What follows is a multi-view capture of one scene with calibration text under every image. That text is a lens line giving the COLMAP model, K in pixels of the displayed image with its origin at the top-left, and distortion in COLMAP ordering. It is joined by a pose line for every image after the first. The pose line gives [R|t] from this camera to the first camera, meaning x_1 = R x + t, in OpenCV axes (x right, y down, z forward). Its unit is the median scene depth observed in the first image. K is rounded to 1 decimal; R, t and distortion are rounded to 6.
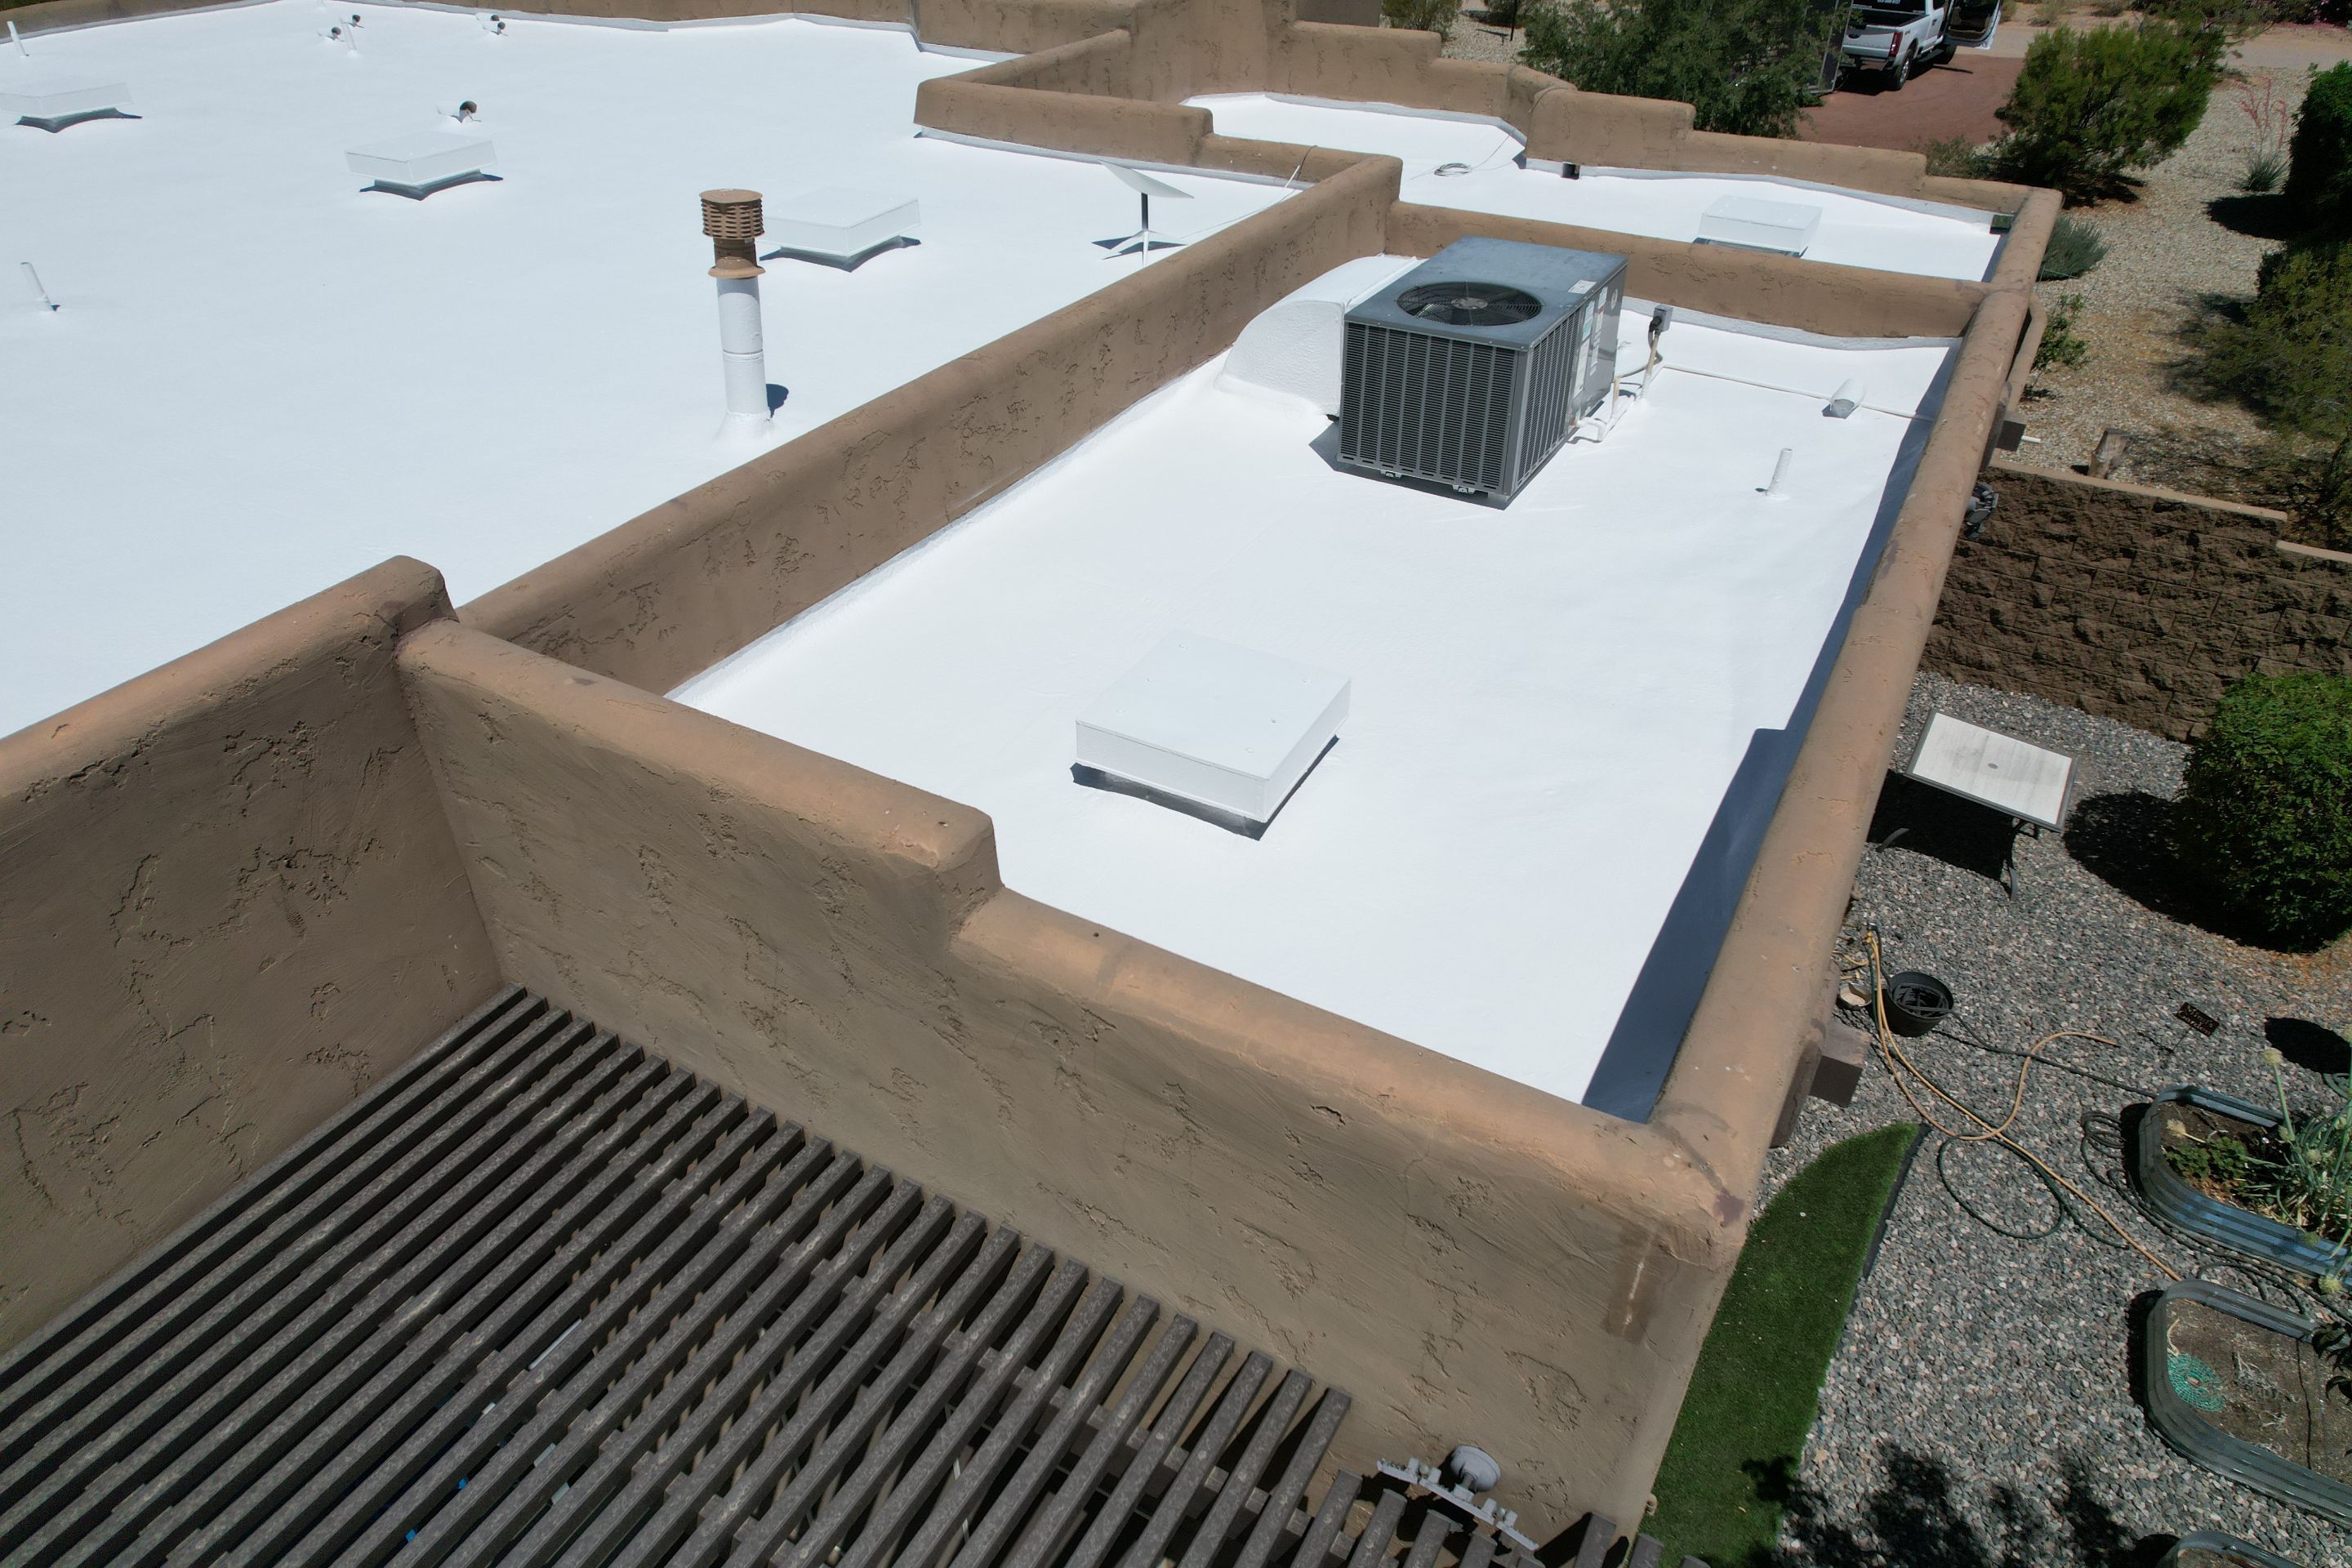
lens RADIAL K [[1527.3, 0, 1163.9], [0, 1527.3, 791.0], [0, 0, 1]] dist [-0.069698, 0.069108]
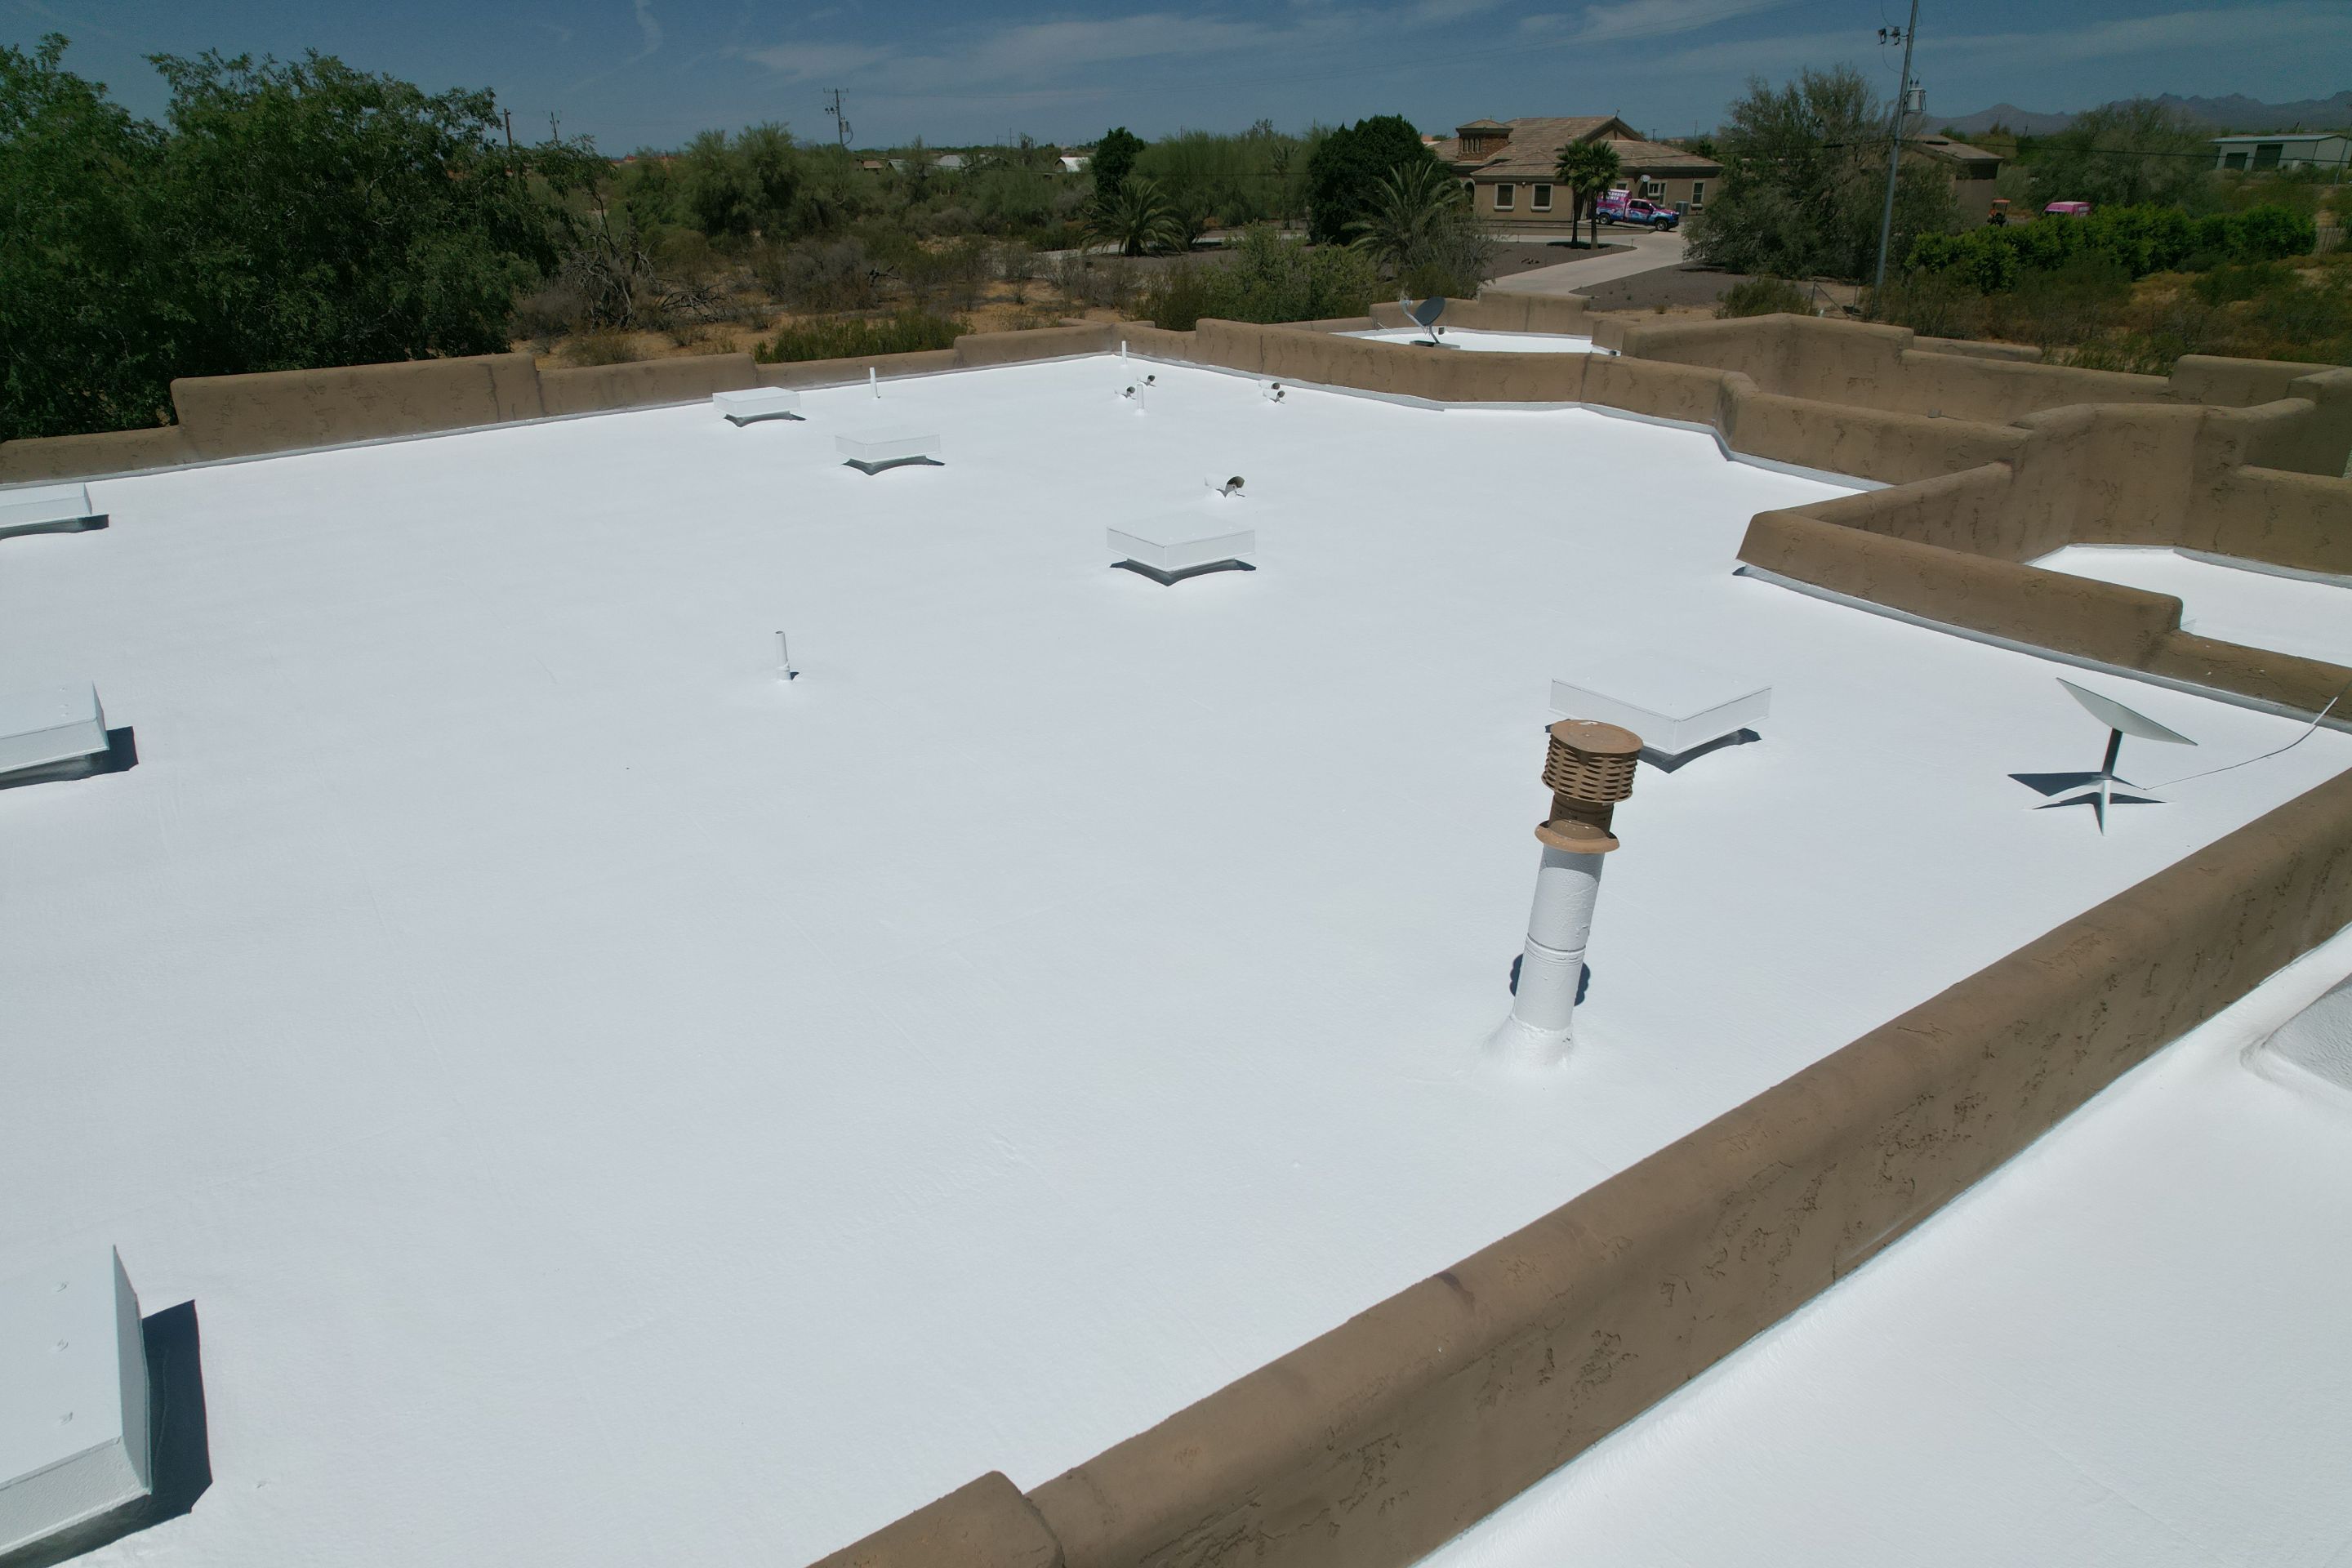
lens RADIAL K [[1527.3, 0, 1172.3], [0, 1527.3, 791.7], [0, 0, 1]] dist [-0.069698, 0.069108]
pose [[0.907077, 0.162367, -0.388391, -0.137844], [-0.237793, 0.958955, -0.154469, -0.159894], [0.347369, 0.232472, 0.908456, 0.230253]]
